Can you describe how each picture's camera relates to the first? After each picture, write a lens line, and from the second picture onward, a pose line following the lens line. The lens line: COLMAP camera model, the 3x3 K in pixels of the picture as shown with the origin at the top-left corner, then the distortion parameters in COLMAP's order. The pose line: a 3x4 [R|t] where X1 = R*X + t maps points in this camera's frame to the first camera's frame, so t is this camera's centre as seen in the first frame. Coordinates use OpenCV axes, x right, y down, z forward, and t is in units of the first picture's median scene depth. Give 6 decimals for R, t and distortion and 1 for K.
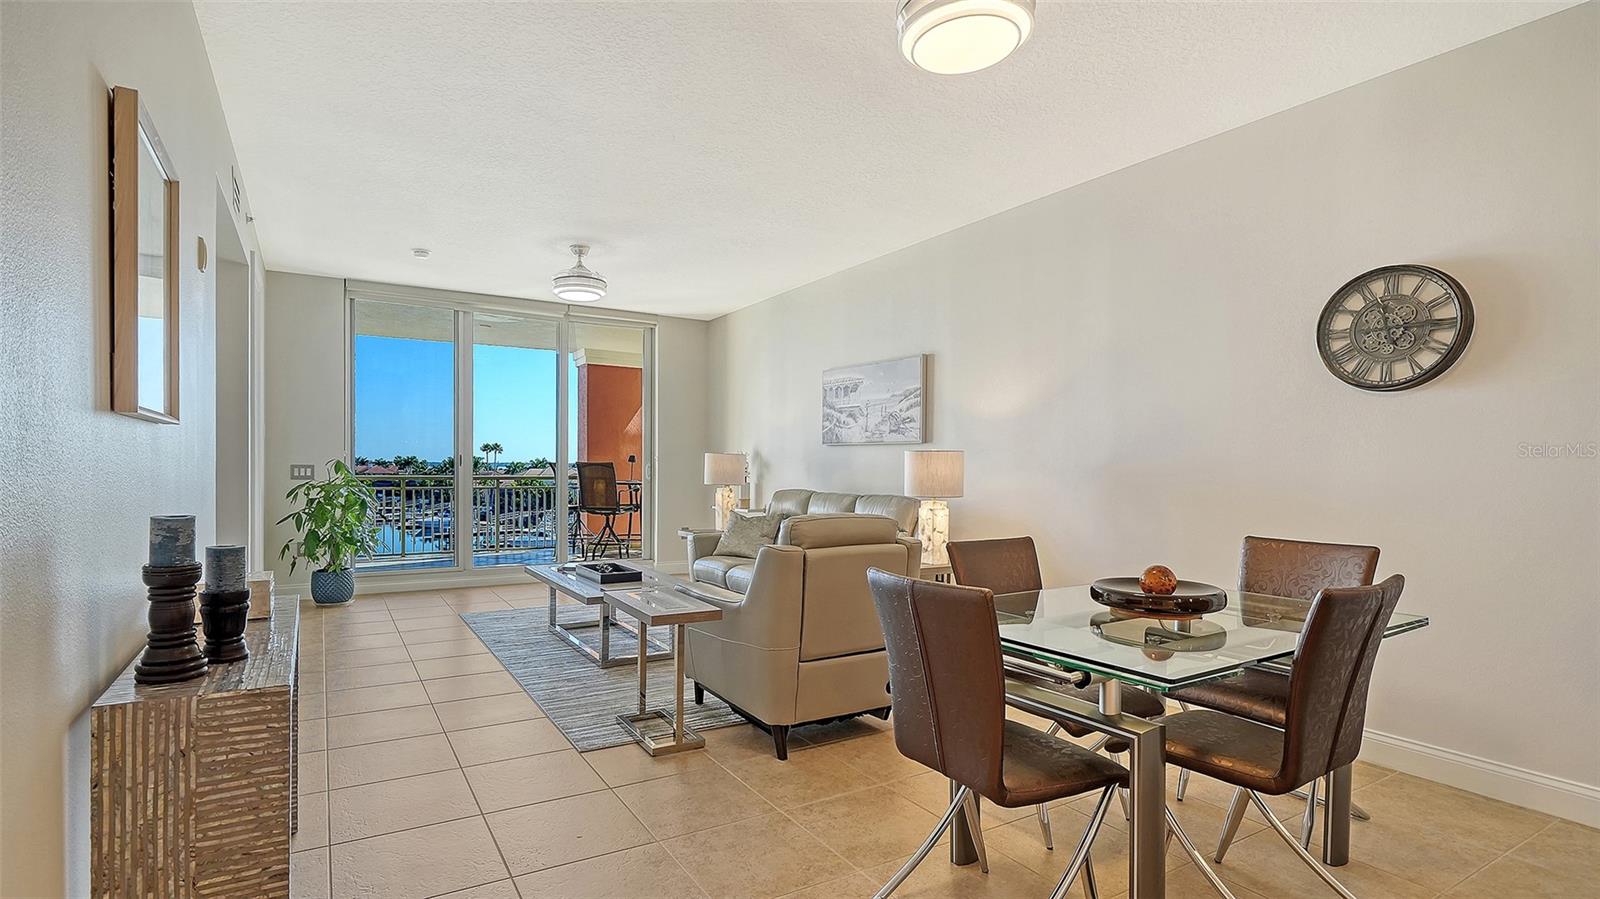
lens RADIAL K [[761.4, 0, 752.5], [0, 761.4, 475.4], [0, 0, 1]] dist [-0.007074, 0.000771]
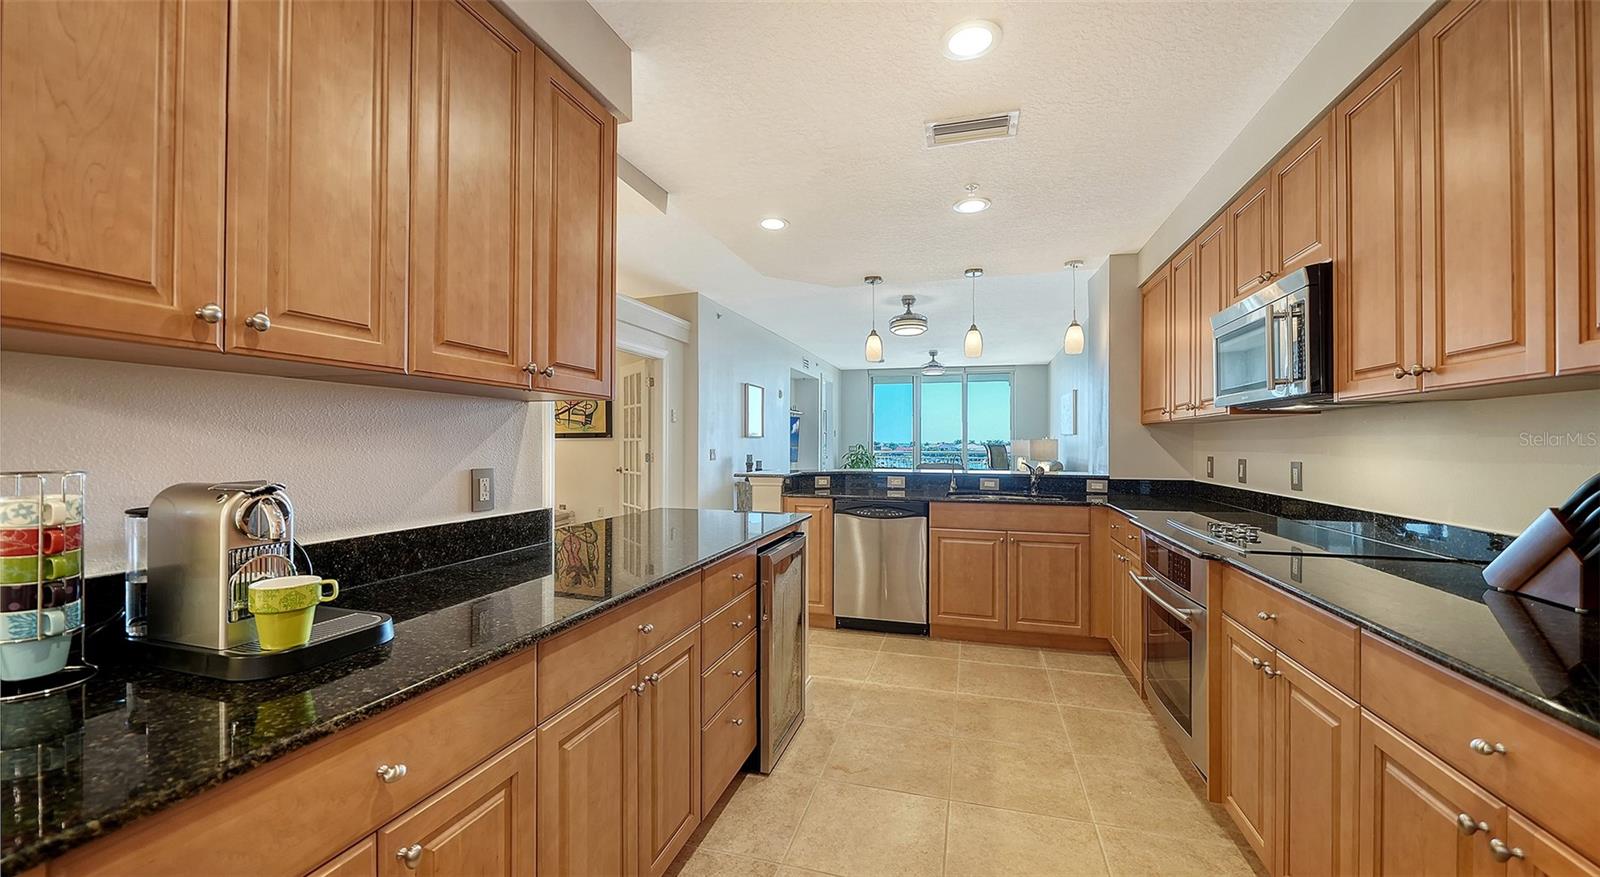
lens RADIAL K [[584.9, 0, 822.2], [0, 584.9, 435.4], [0, 0, 1]] dist [0.008987, -0.000088]
pose [[0.721101, -0.015010, -0.692668, 0.709848], [-0.007251, 0.999547, -0.029208, 0.007424], [0.692792, 0.026085, 0.720665, -0.483316]]
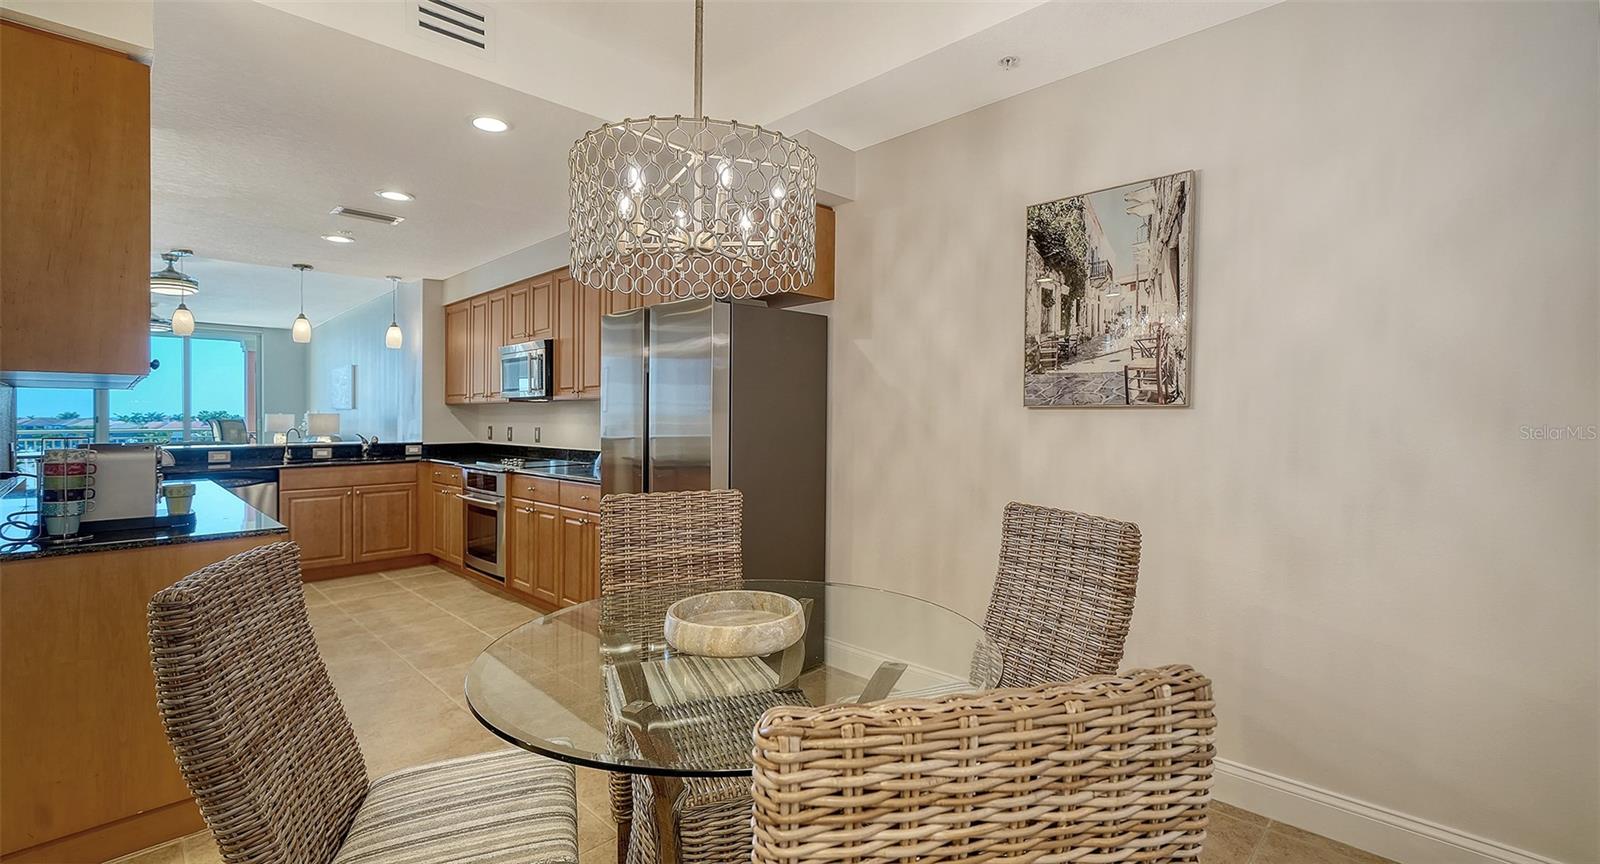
lens RADIAL K [[663.6, 0, 776.9], [0, 663.6, 416.1], [0, 0, 1]] dist [-0.000129, 0.000254]
pose [[0.962084, -0.010541, 0.272551, 0.728942], [0.014120, 0.999838, -0.011174, 0.010948], [-0.272389, 0.014599, 0.962076, -0.884281]]
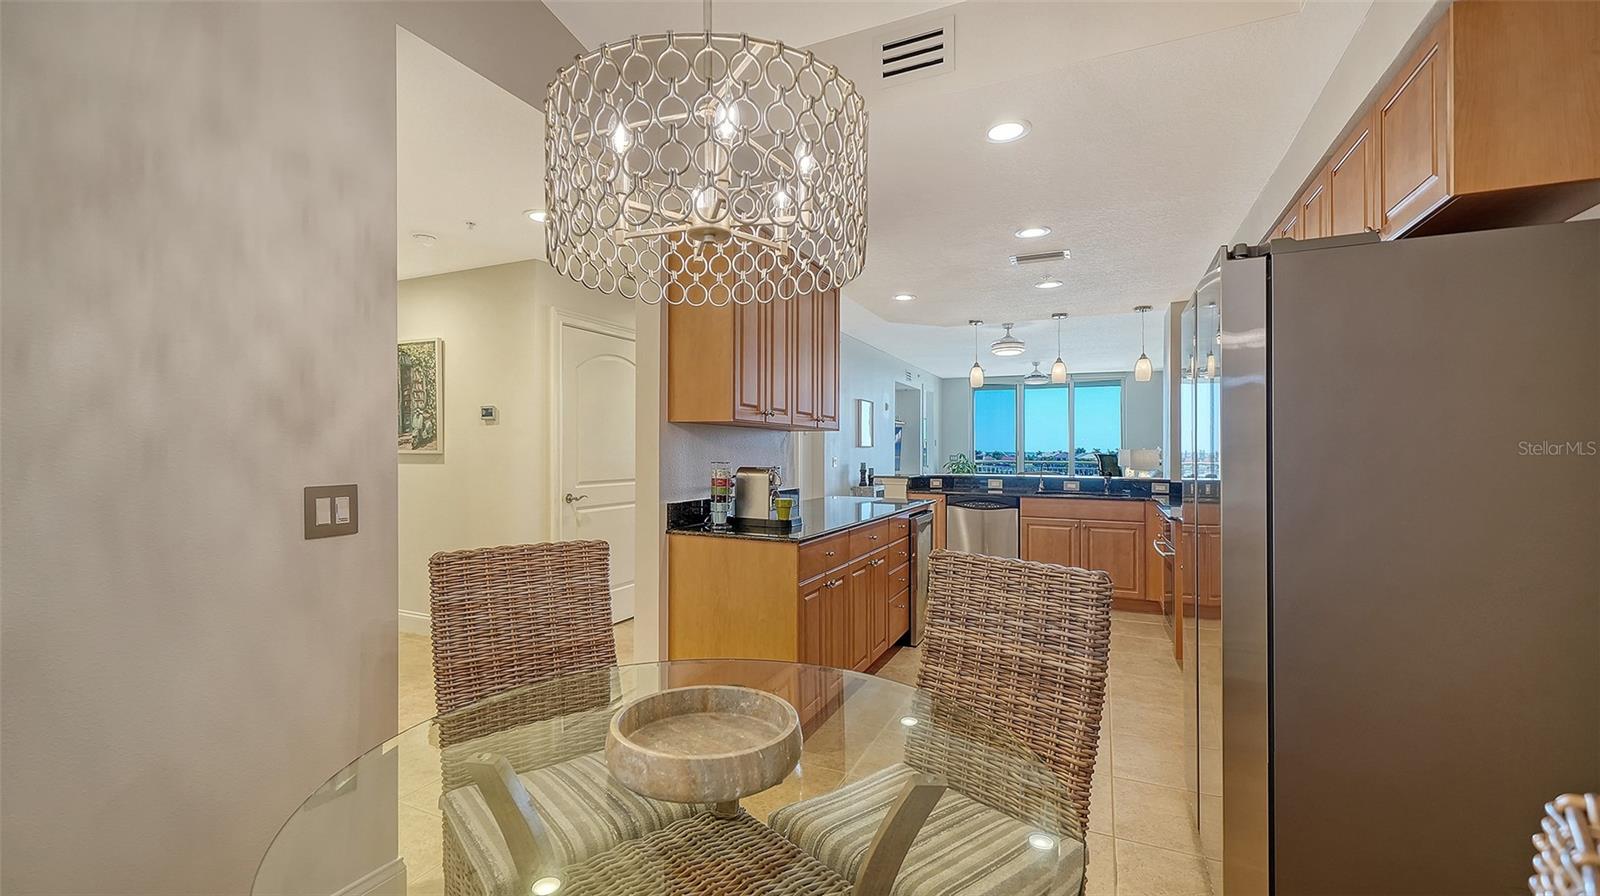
lens RADIAL K [[663.7, 0, 802.9], [0, 663.7, 442.1], [0, 0, 1]] dist [0.002519, 0.000181]
pose [[0.598276, -0.014639, -0.801156, 0.915356], [-0.012684, 0.999535, -0.027736, 0.010645], [0.801190, 0.026756, 0.597812, -0.745397]]
